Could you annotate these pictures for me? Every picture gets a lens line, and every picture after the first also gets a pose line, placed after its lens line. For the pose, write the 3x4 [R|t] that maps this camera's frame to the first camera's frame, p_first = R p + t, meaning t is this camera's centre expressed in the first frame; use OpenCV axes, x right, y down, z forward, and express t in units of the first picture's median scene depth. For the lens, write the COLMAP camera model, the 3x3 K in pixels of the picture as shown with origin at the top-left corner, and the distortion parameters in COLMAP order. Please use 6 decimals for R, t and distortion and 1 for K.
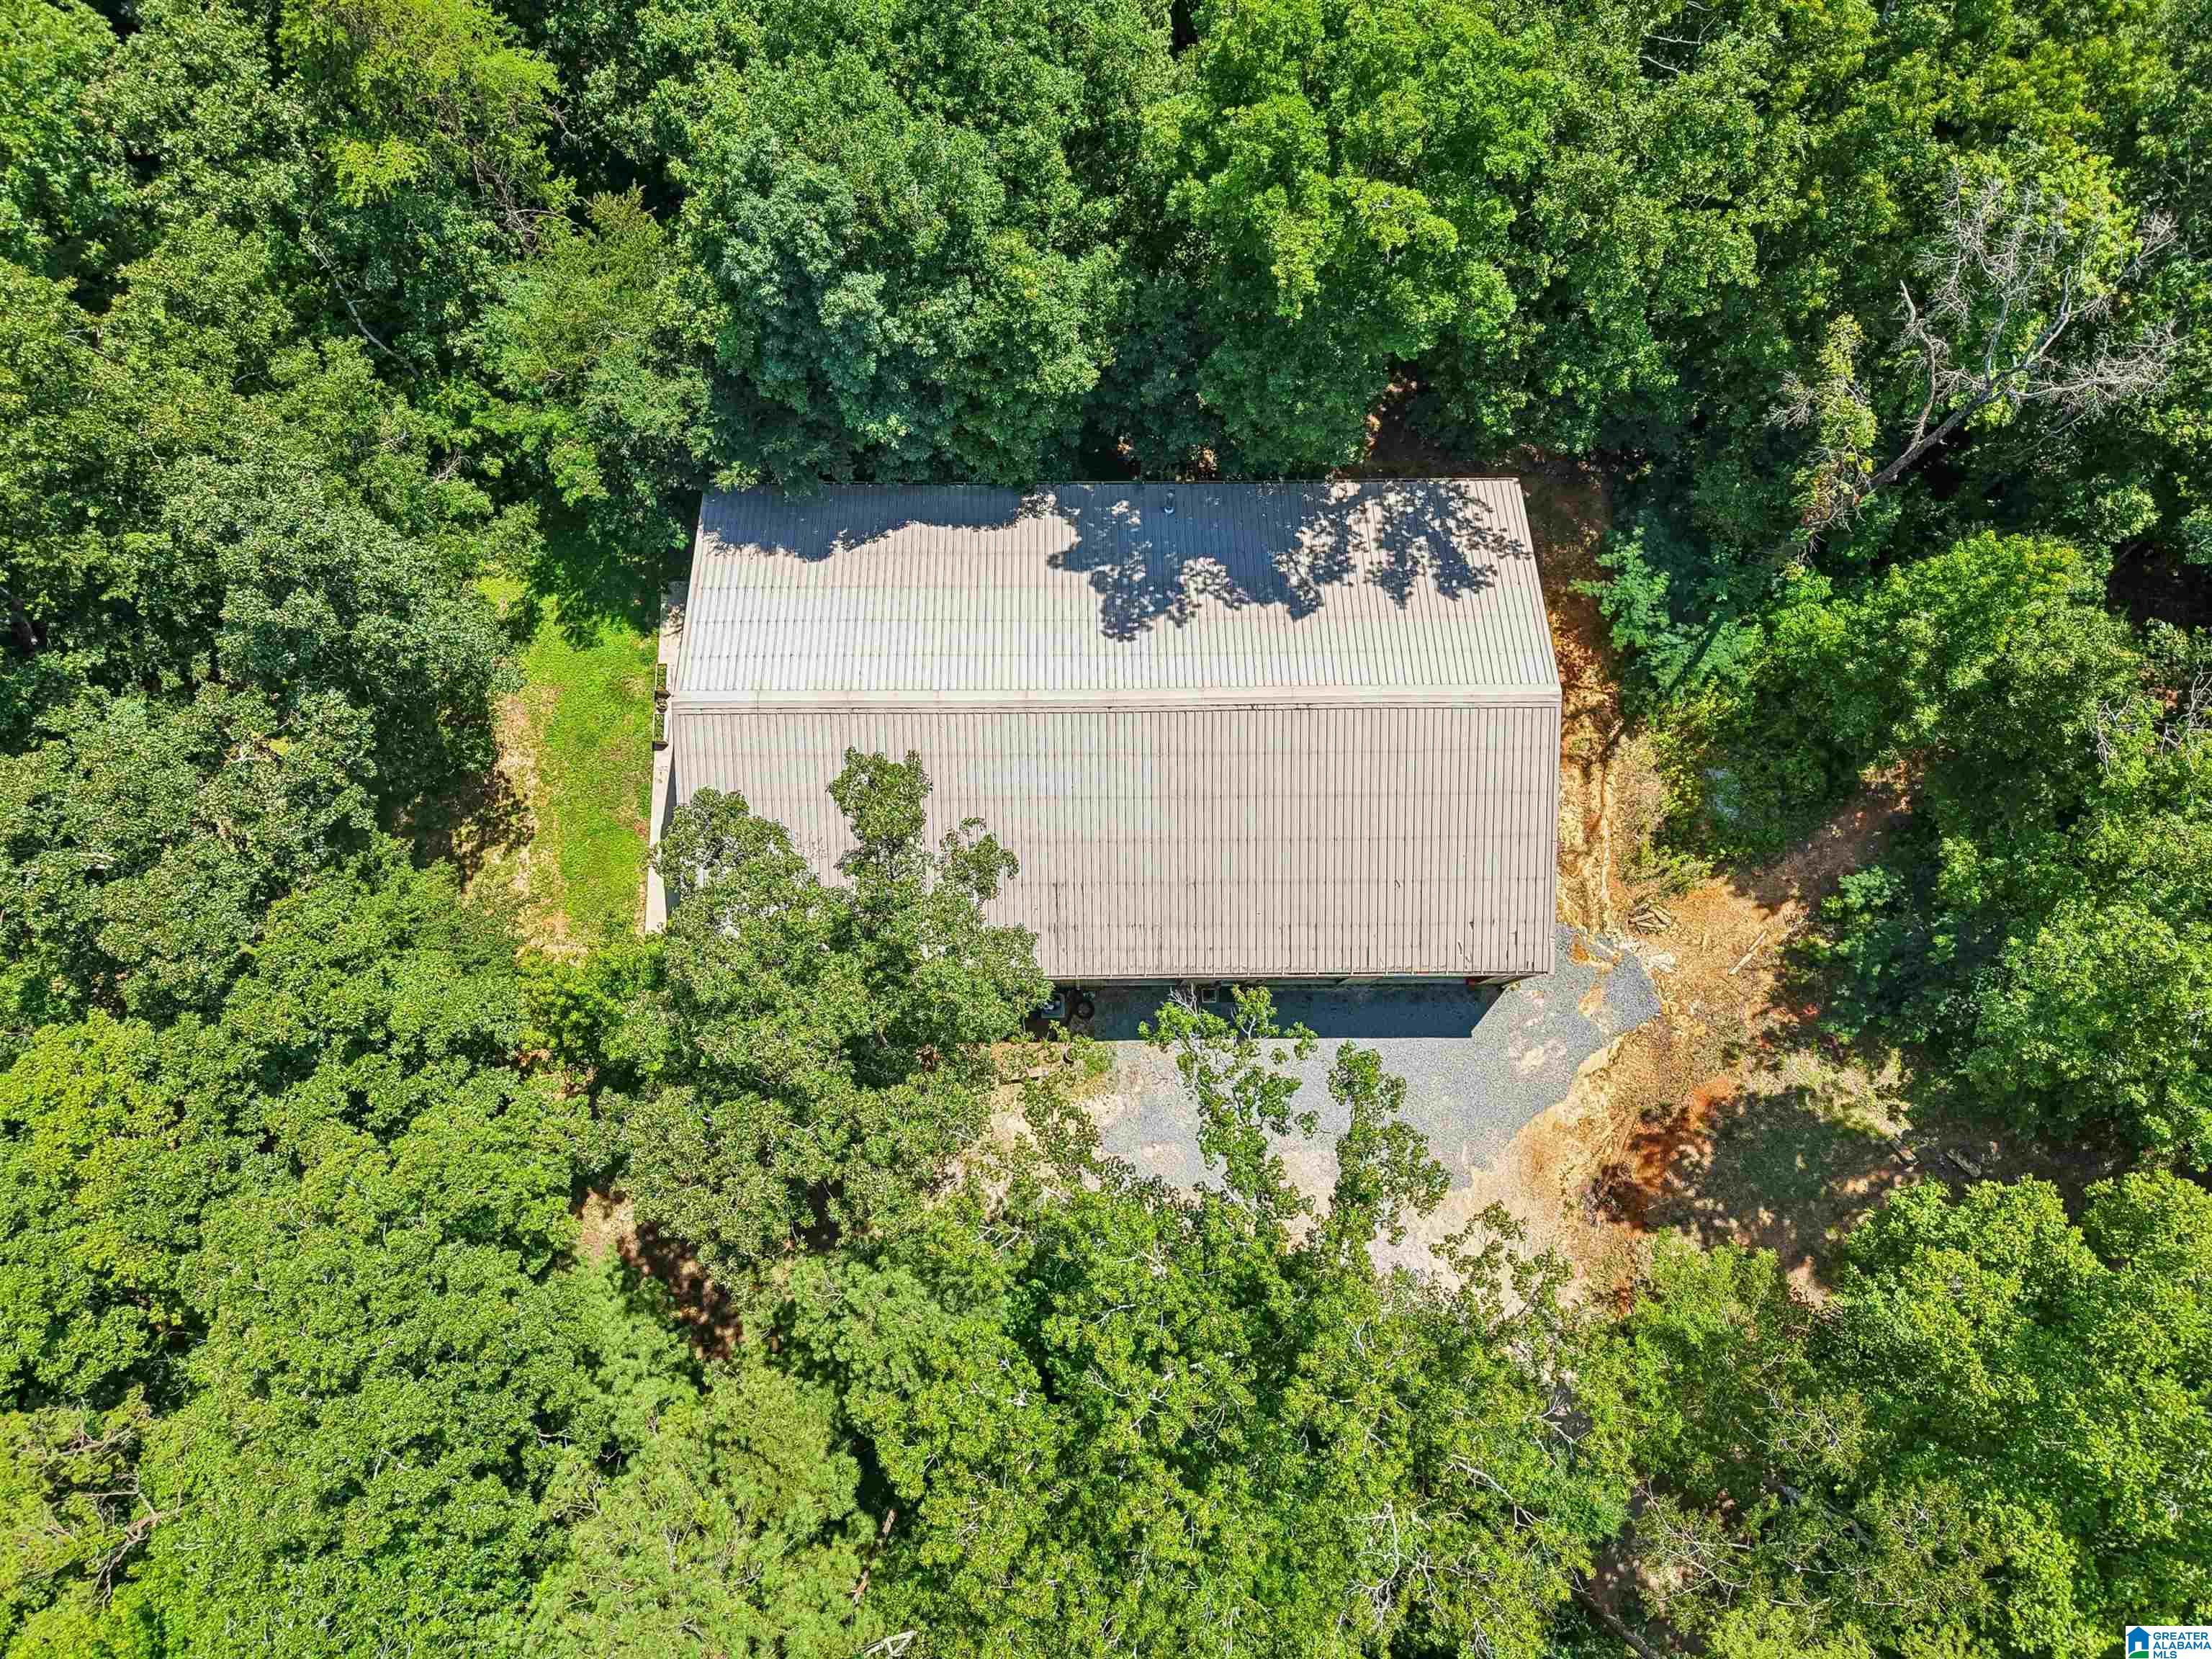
lens RADIAL K [[1478.6, 0, 1106.0], [0, 1478.6, 829.5], [0, 0, 1]] dist [0.008320, -0.007135]
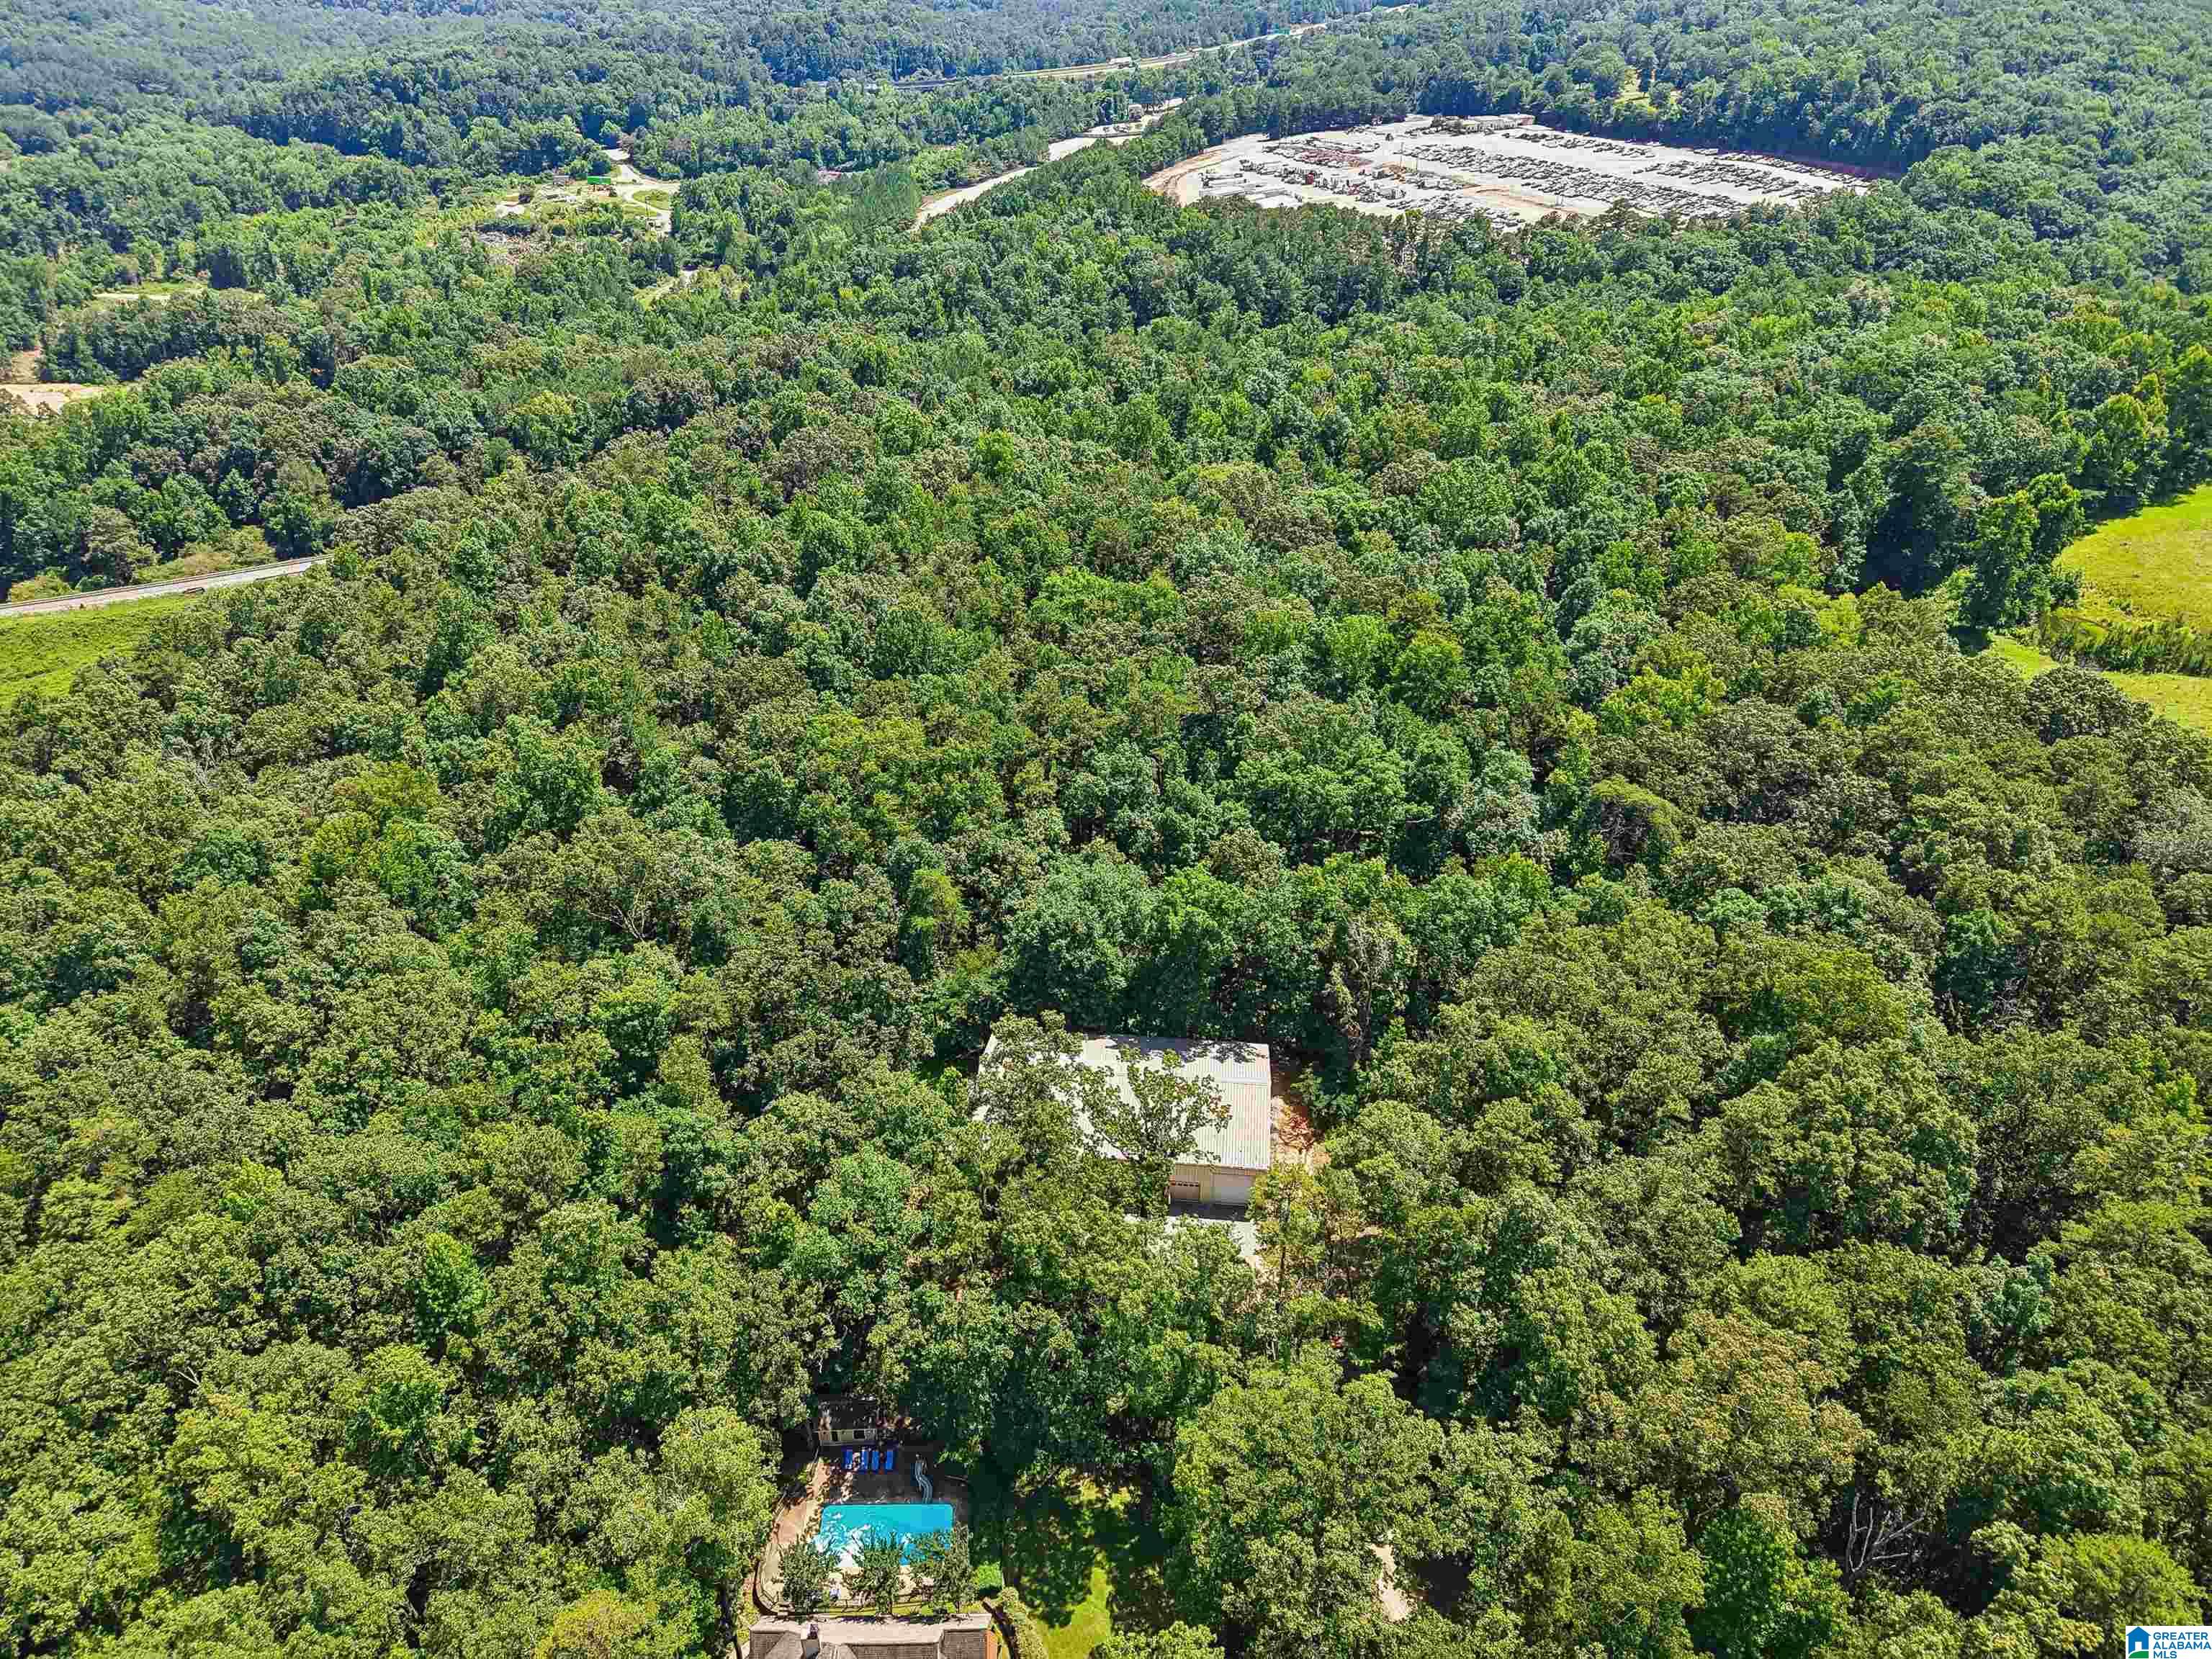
lens RADIAL K [[1478.6, 0, 1106.0], [0, 1478.6, 829.5], [0, 0, 1]] dist [0.008320, -0.007135]
pose [[0.993809, 0.053710, -0.097257, 0.230052], [-0.107458, 0.687035, -0.718634, 1.670522], [0.028221, 0.724636, 0.688554, -1.381453]]
